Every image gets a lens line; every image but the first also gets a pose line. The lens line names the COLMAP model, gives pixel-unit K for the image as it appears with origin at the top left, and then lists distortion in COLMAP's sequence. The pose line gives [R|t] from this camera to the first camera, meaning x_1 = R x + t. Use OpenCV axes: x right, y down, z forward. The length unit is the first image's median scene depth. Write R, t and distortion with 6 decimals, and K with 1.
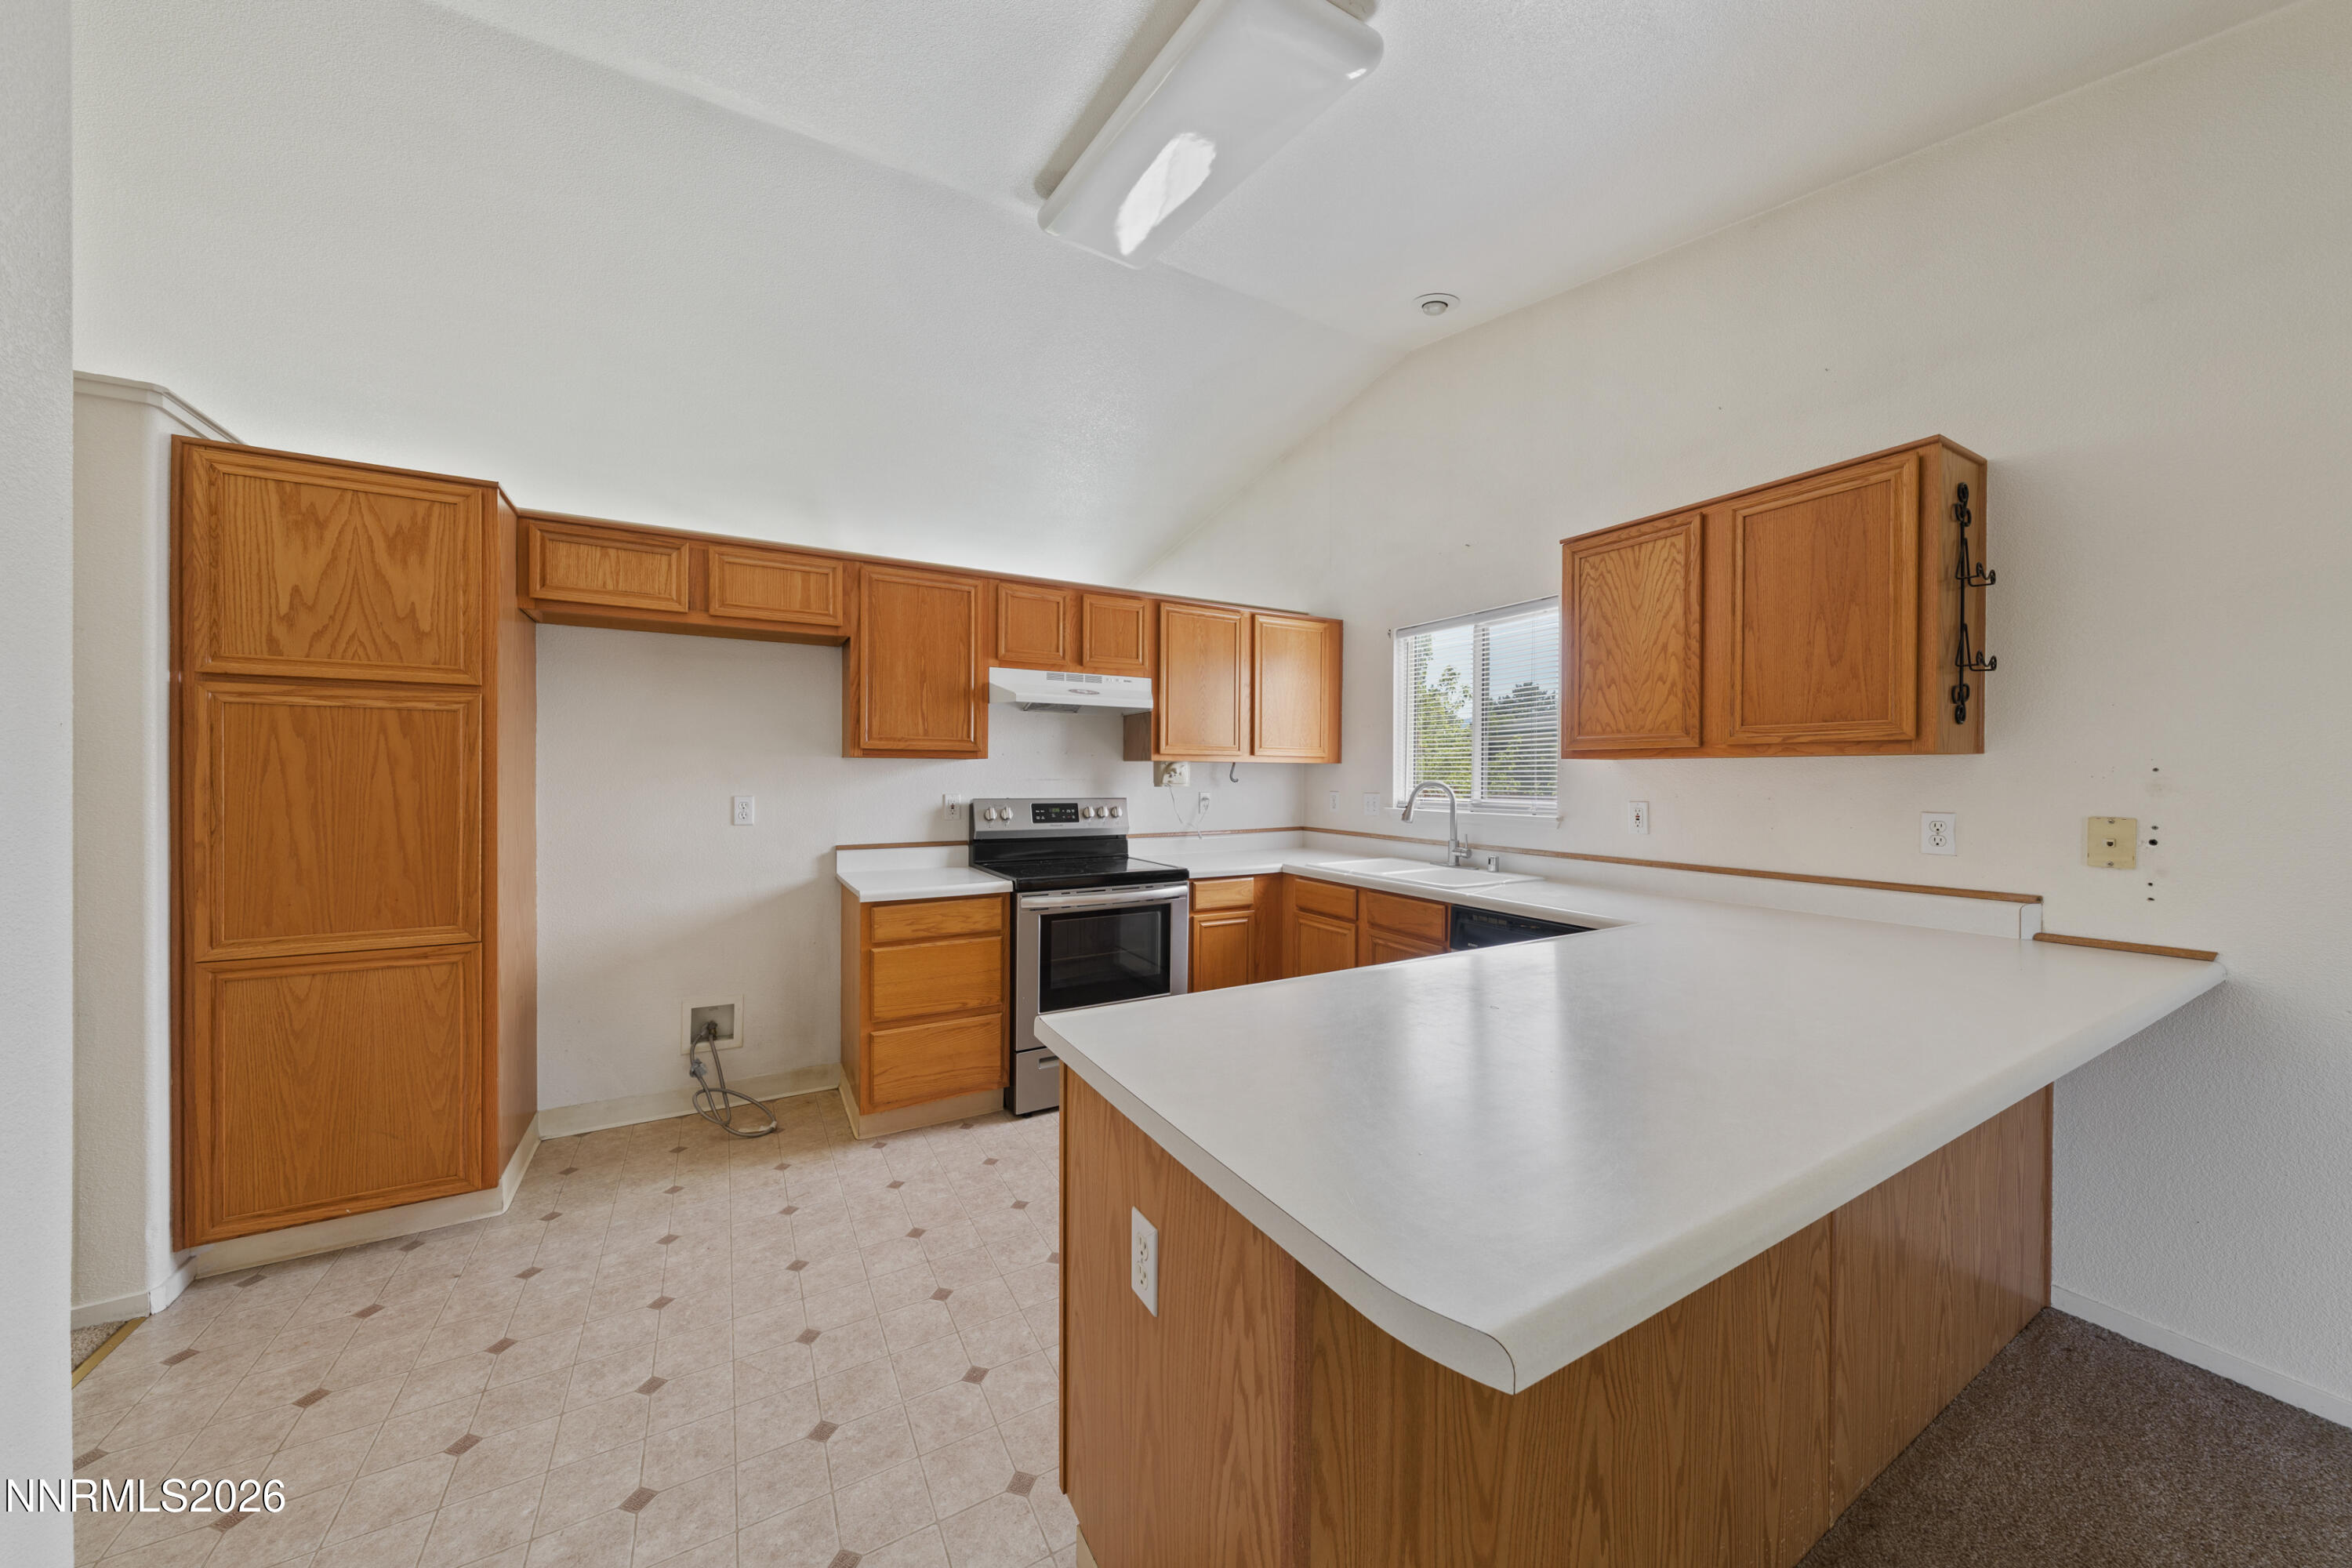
lens RADIAL K [[792.7, 0, 1175.5], [0, 792.7, 778.4], [0, 0, 1]] dist [-0.003181, -0.000063]
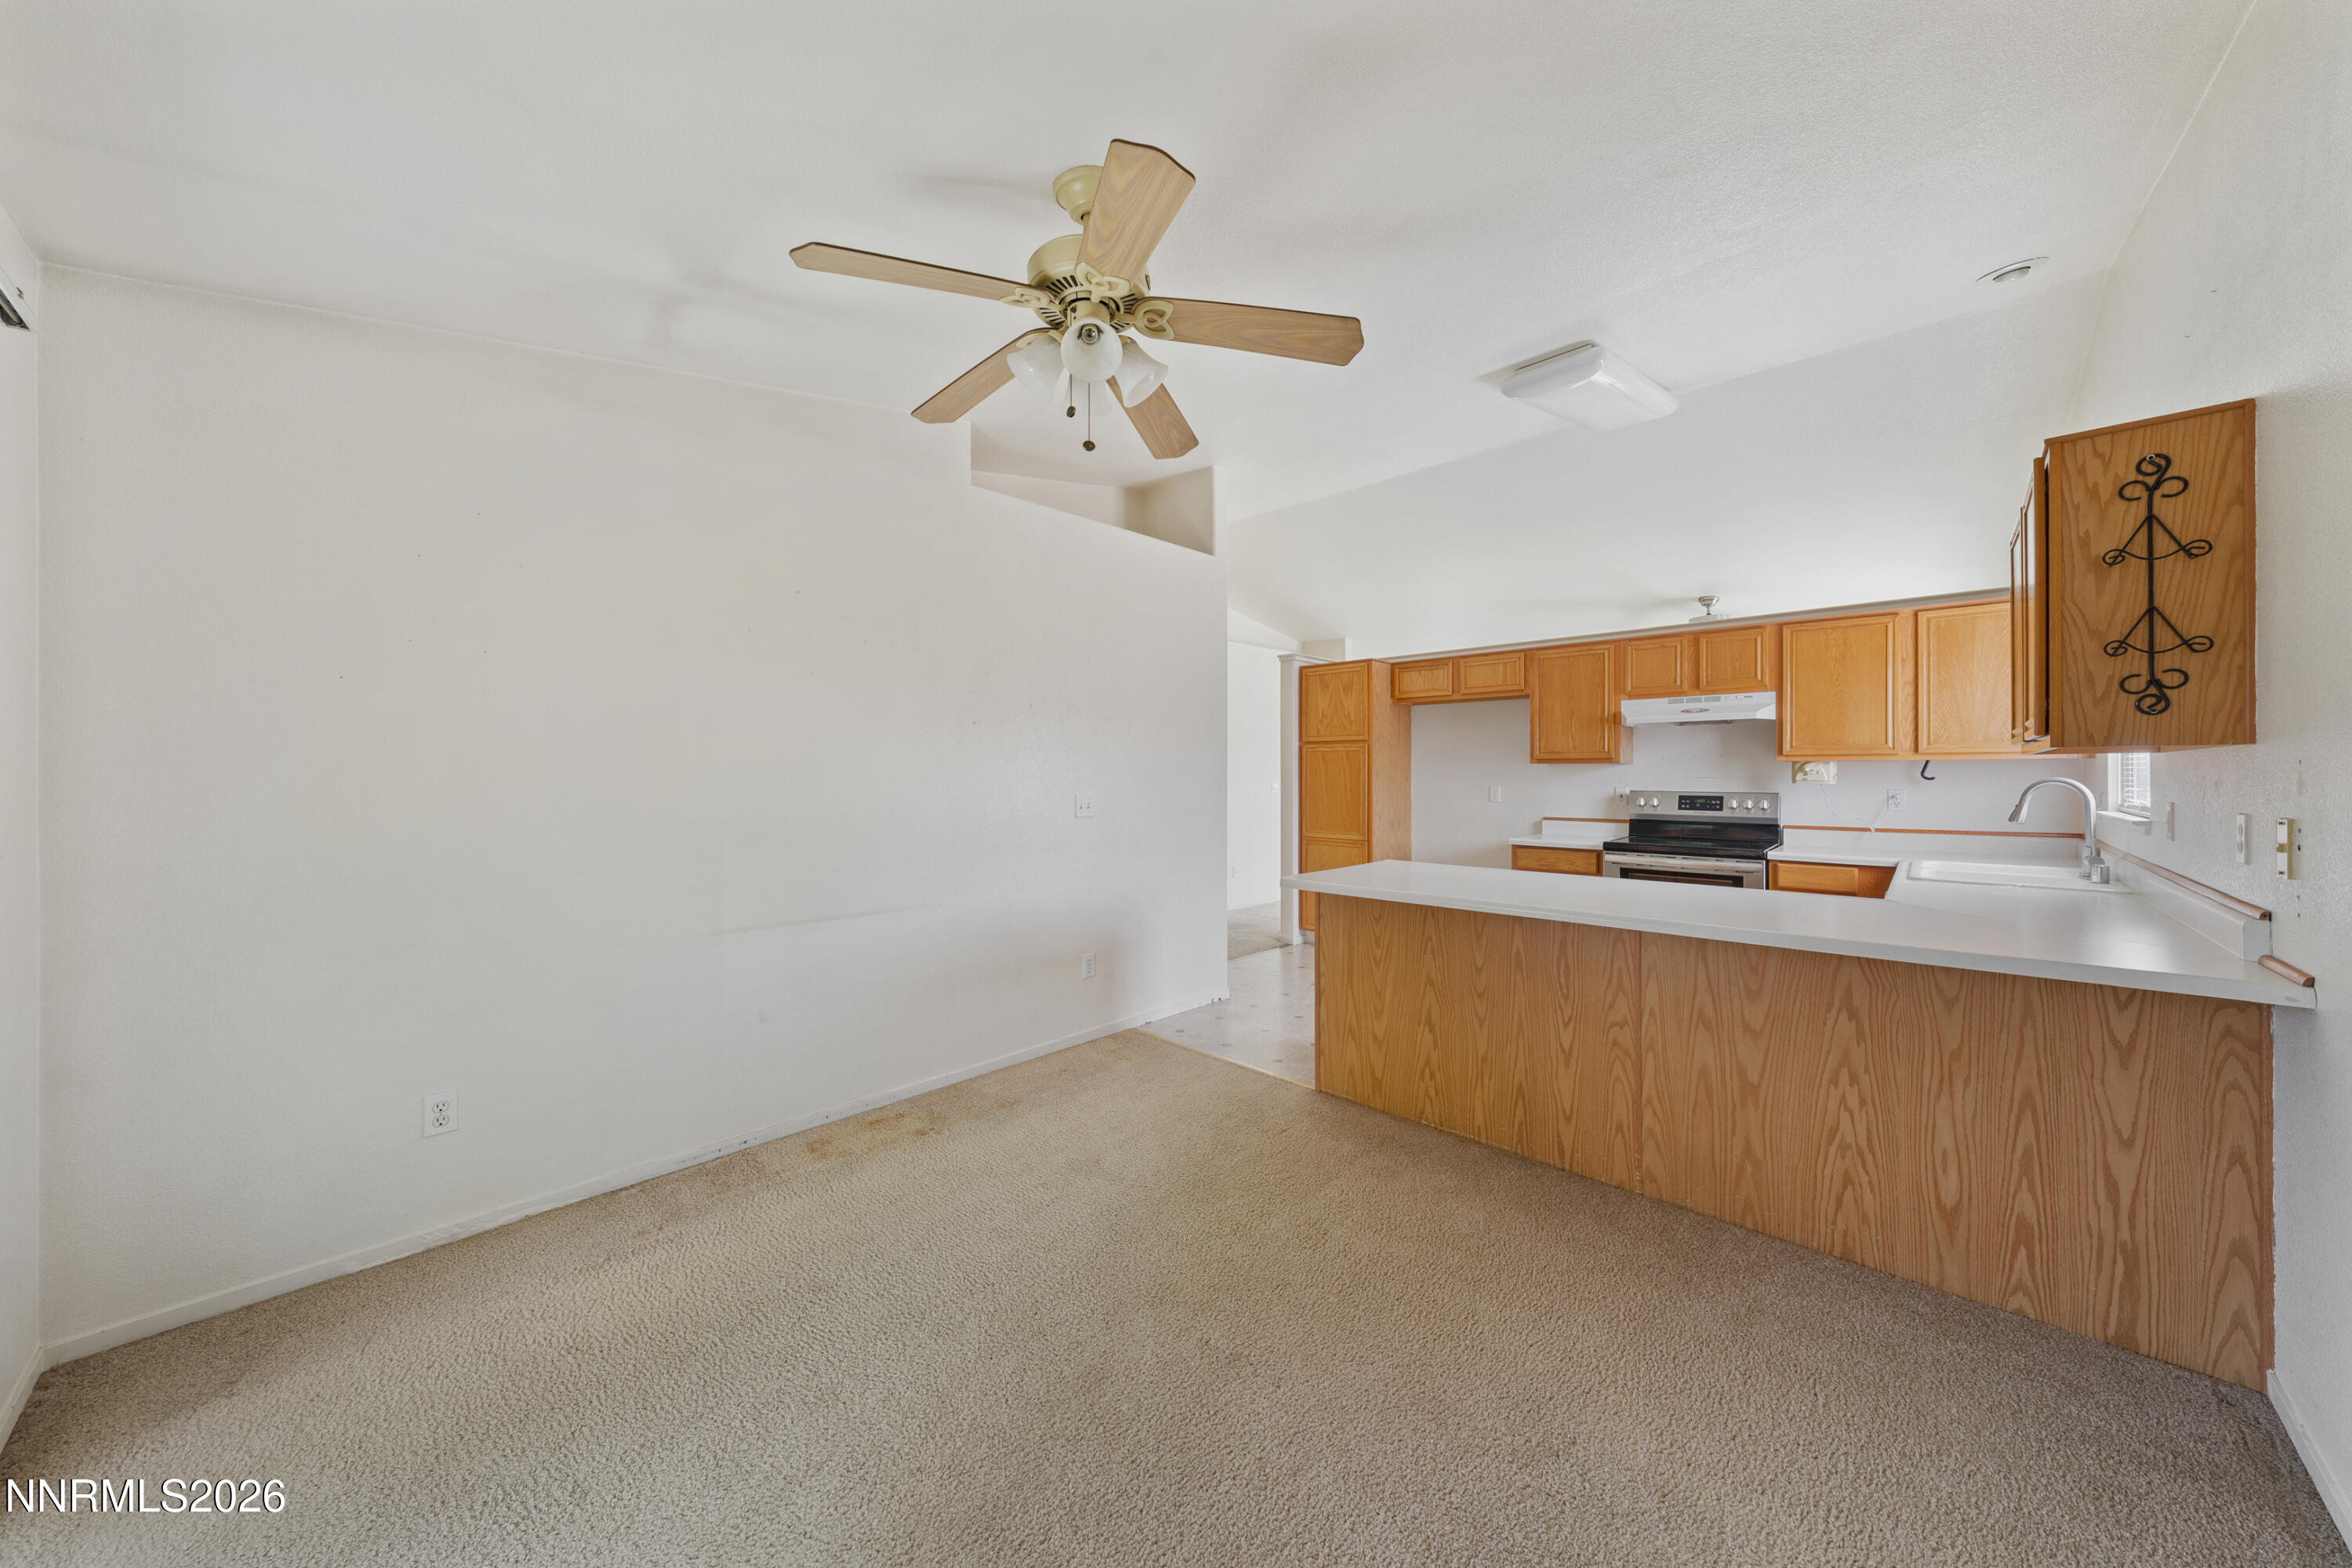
lens RADIAL K [[792.7, 0, 1173.0], [0, 792.7, 776.1], [0, 0, 1]] dist [-0.003181, -0.000063]
pose [[0.282993, -0.002232, -0.959119, 0.944327], [-0.001665, 0.999995, -0.002819, 0.005097], [0.959121, 0.002395, 0.282988, -0.216336]]
